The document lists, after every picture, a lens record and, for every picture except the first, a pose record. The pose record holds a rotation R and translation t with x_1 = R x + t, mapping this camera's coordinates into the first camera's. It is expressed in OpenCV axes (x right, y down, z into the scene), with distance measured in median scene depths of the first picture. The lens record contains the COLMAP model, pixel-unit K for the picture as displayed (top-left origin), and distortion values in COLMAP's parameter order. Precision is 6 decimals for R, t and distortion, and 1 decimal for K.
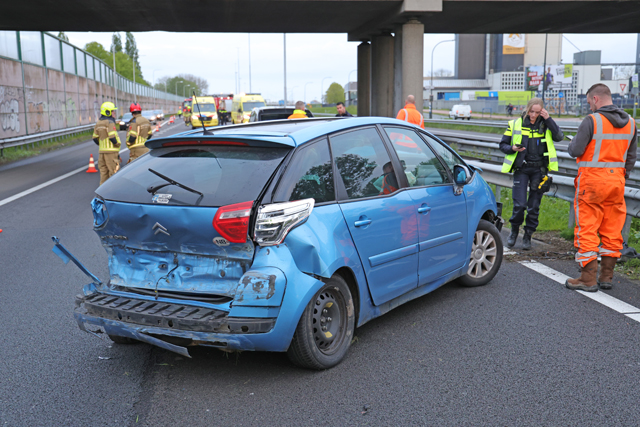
lens RADIAL K [[830.0, 0, 320.5], [0, 830.0, 212.9], [0, 0, 1]] dist [0.149804, 0.000000]
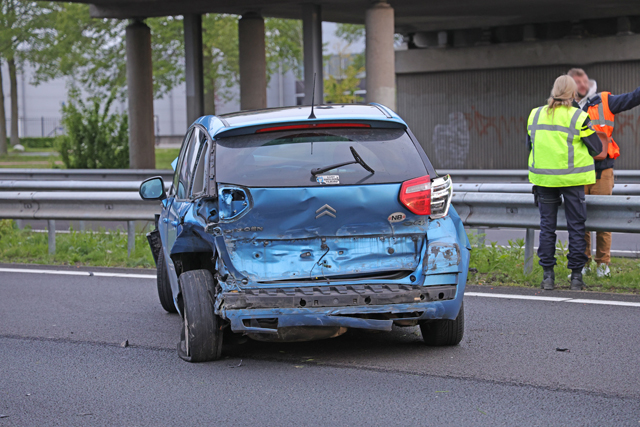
lens RADIAL K [[1865.3, 0, 323.4], [0, 1865.3, 209.7], [0, 0, 1]] dist [0.784917, 0.000000]
pose [[0.770413, -0.039620, 0.636313, -1.526770], [0.095428, 0.993990, -0.053649, 0.129369], [-0.630363, 0.102054, 0.769563, -0.656526]]
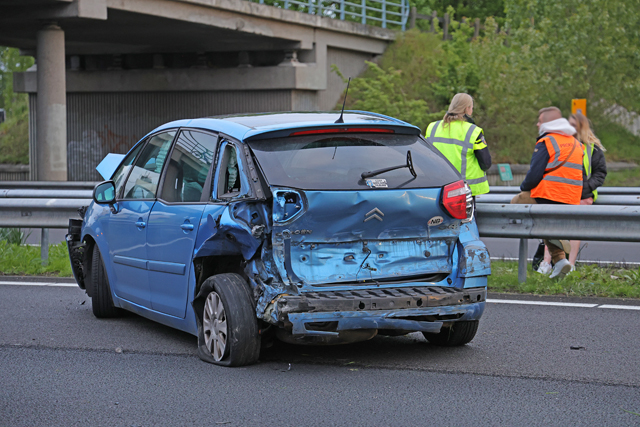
lens RADIAL K [[1635.5, 0, 323.0], [0, 1635.5, 208.4], [0, 0, 1]] dist [0.538498, 0.000000]
pose [[0.562038, -0.029742, 0.826576, -1.756439], [0.102011, 0.994216, -0.033589, 0.067846], [-0.820796, 0.103198, 0.561822, -0.036365]]
